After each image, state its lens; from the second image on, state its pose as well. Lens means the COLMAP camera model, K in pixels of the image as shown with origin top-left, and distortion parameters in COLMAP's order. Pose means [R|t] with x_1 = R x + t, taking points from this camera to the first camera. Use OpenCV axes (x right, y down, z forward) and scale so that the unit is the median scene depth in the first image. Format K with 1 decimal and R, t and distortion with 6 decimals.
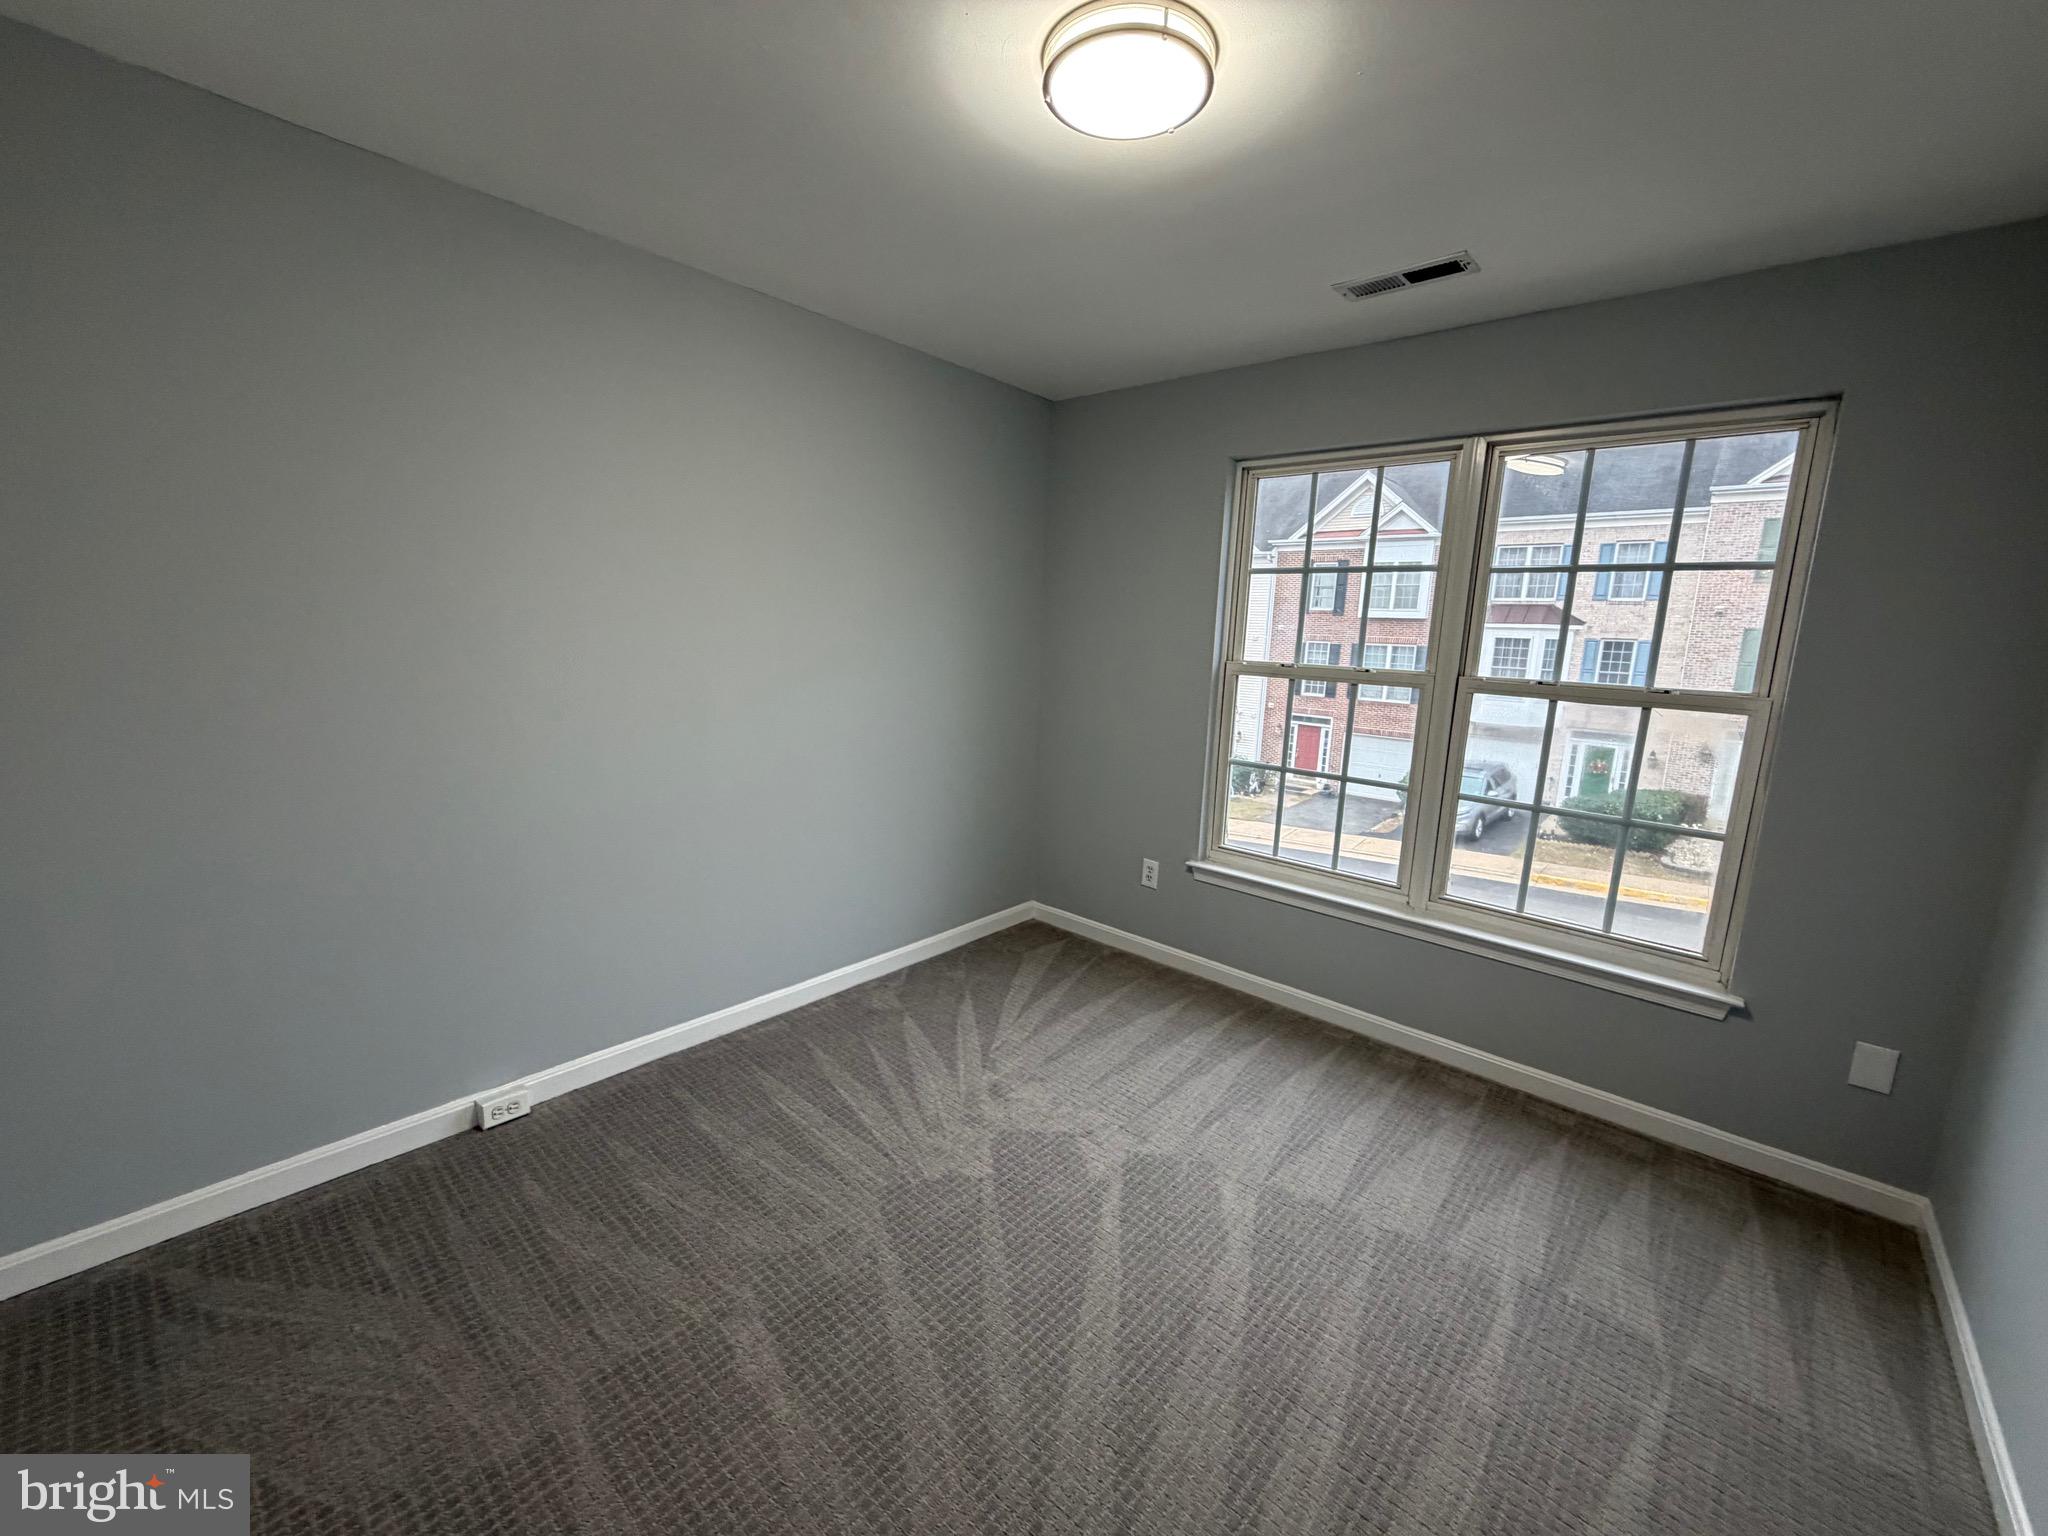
lens RADIAL K [[814.2, 0, 1021.3], [0, 814.2, 762.6], [0, 0, 1]] dist [0.000969, 0.000161]
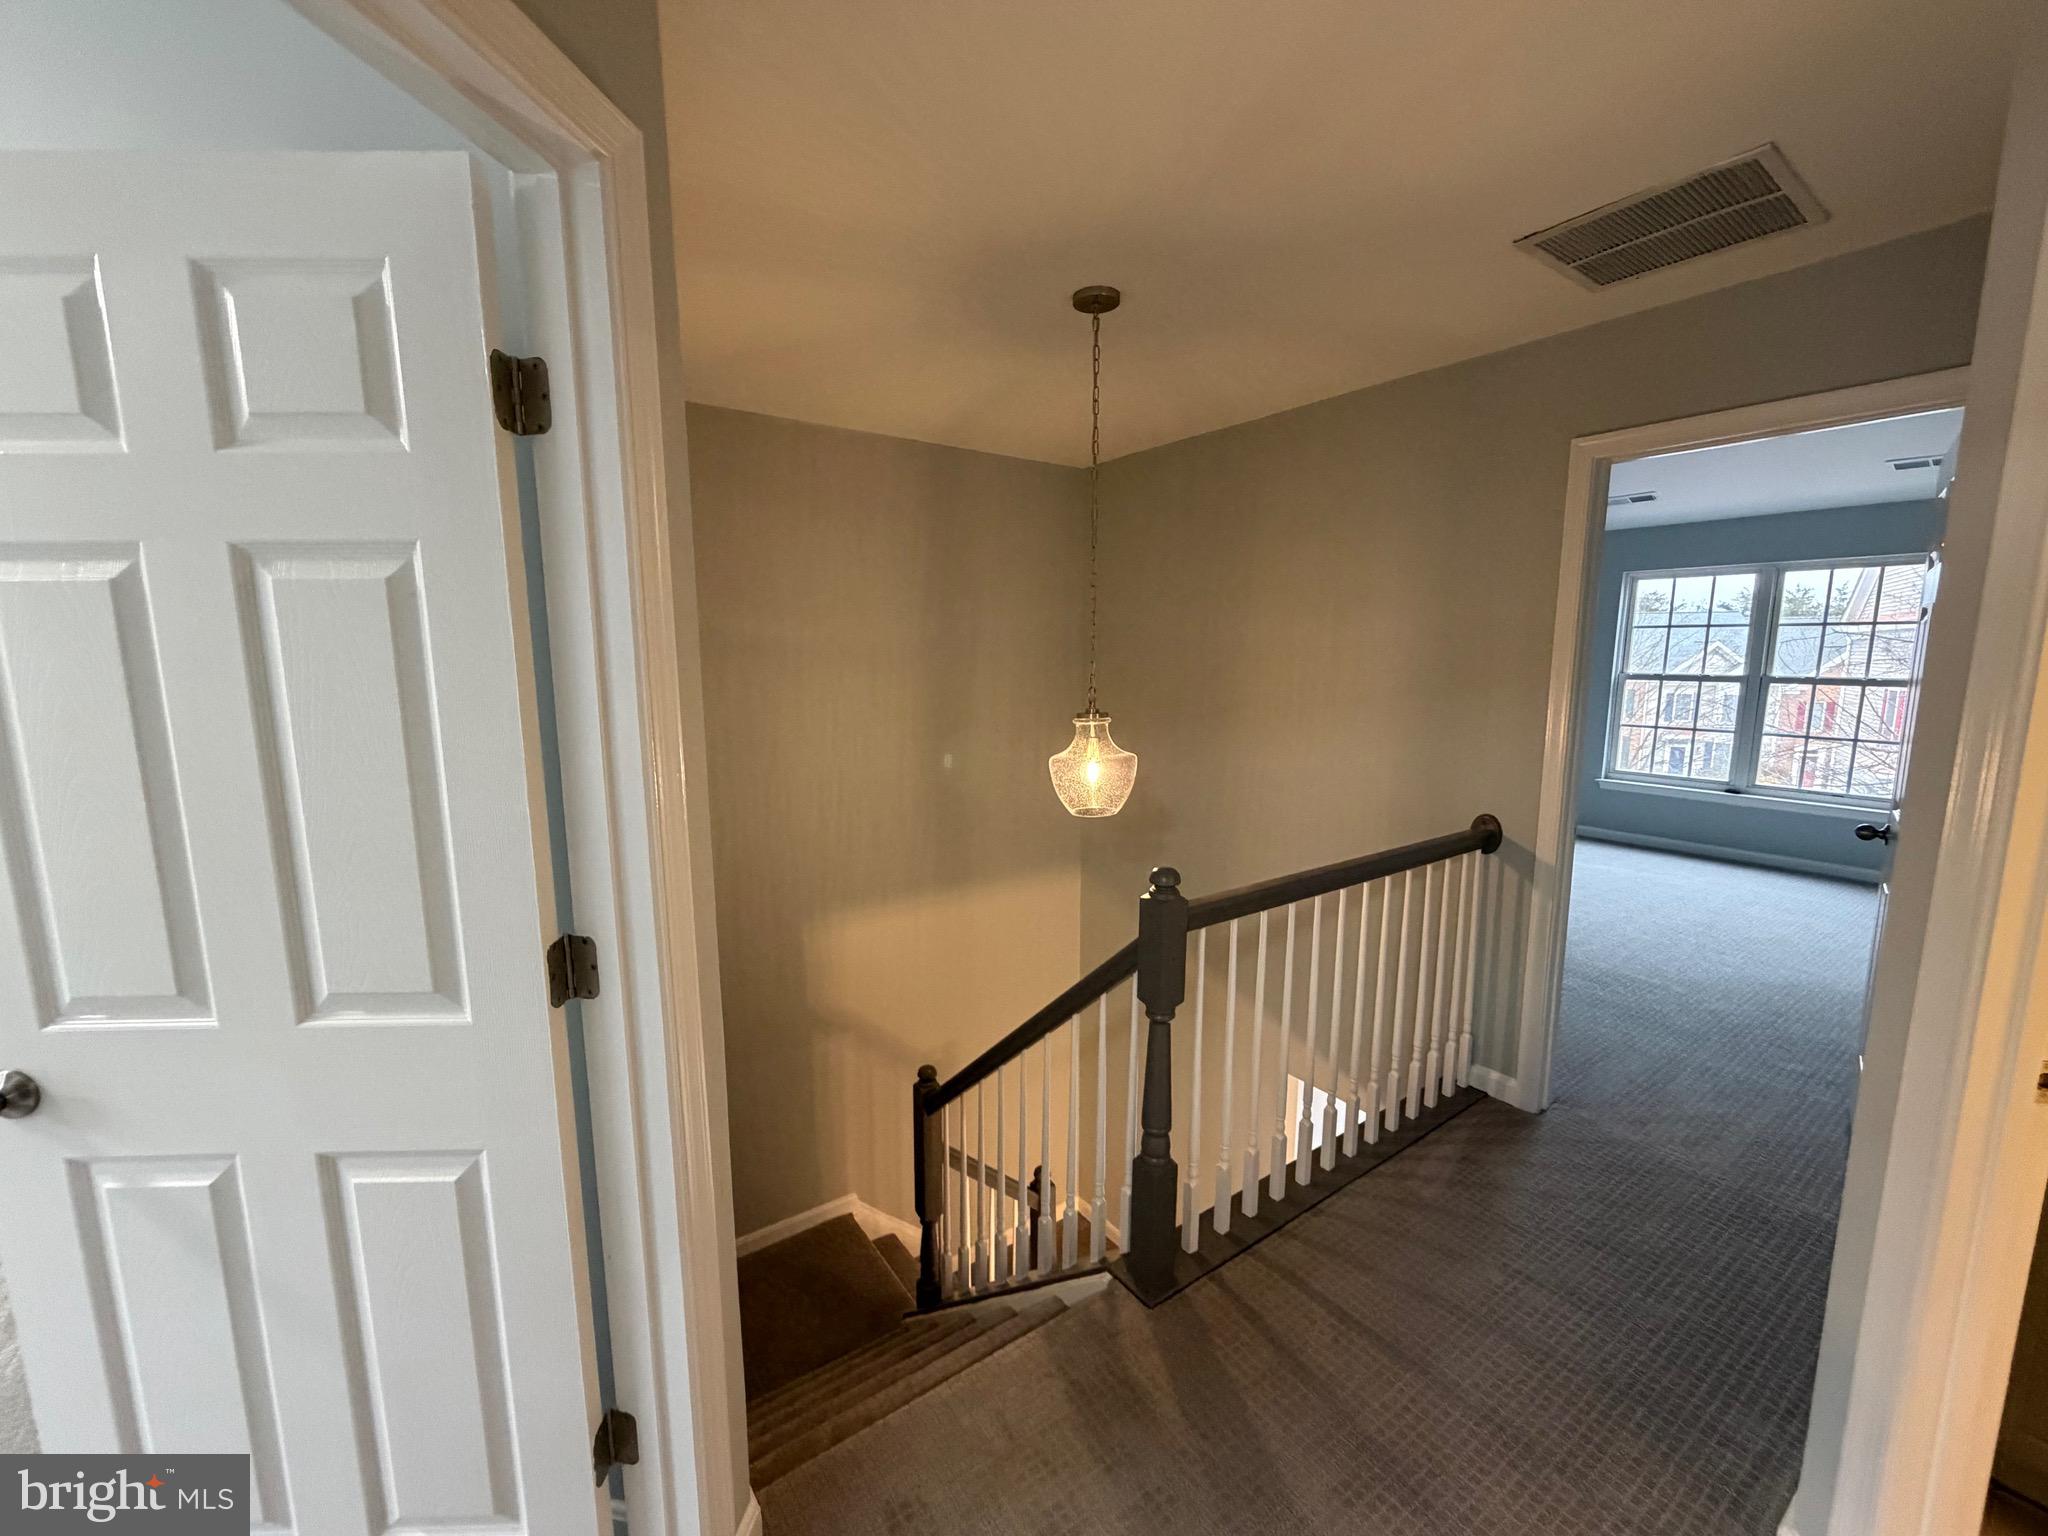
lens RADIAL K [[814.2, 0, 1023.5], [0, 814.2, 770.2], [0, 0, 1]] dist [0.000969, 0.000161]
pose [[0.970407, -0.009814, -0.241275, -0.785094], [0.005038, 0.999779, -0.020402, 0.166269], [0.241422, 0.018583, 0.970242, -1.456969]]
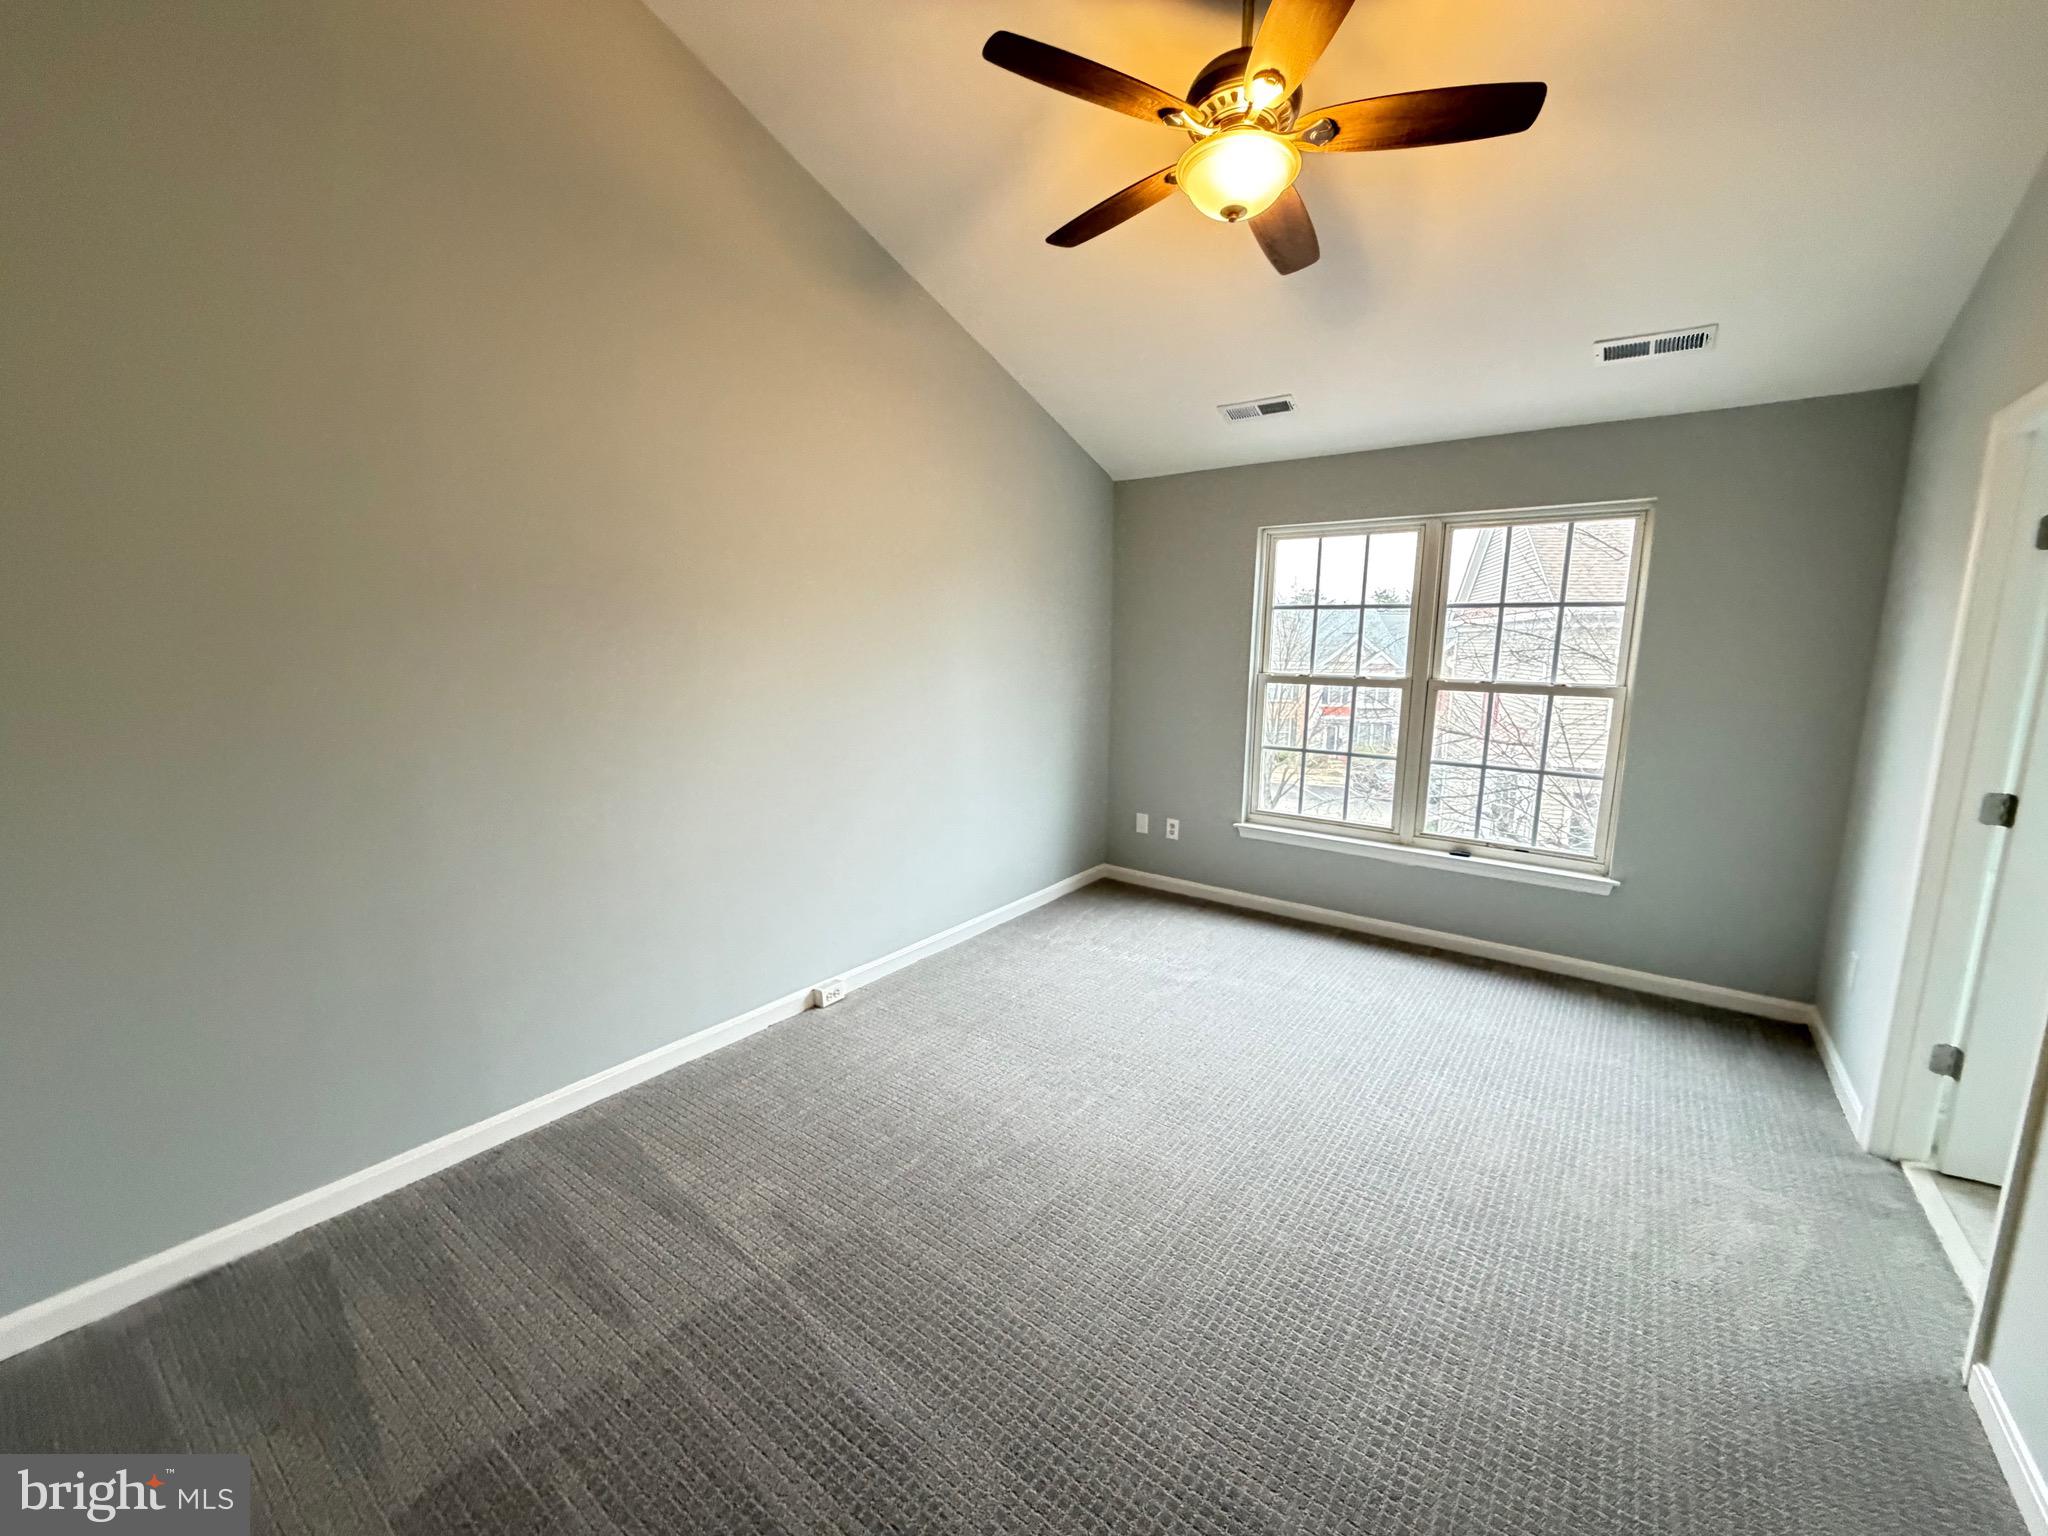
lens RADIAL K [[814.2, 0, 1028.5], [0, 814.2, 772.5], [0, 0, 1]] dist [0.000969, 0.000161]
pose [[0.995906, -0.042000, 0.080039, -0.287041], [0.042400, 0.999095, -0.003304, 0.032999], [-0.079828, 0.006684, 0.996786, -0.376722]]
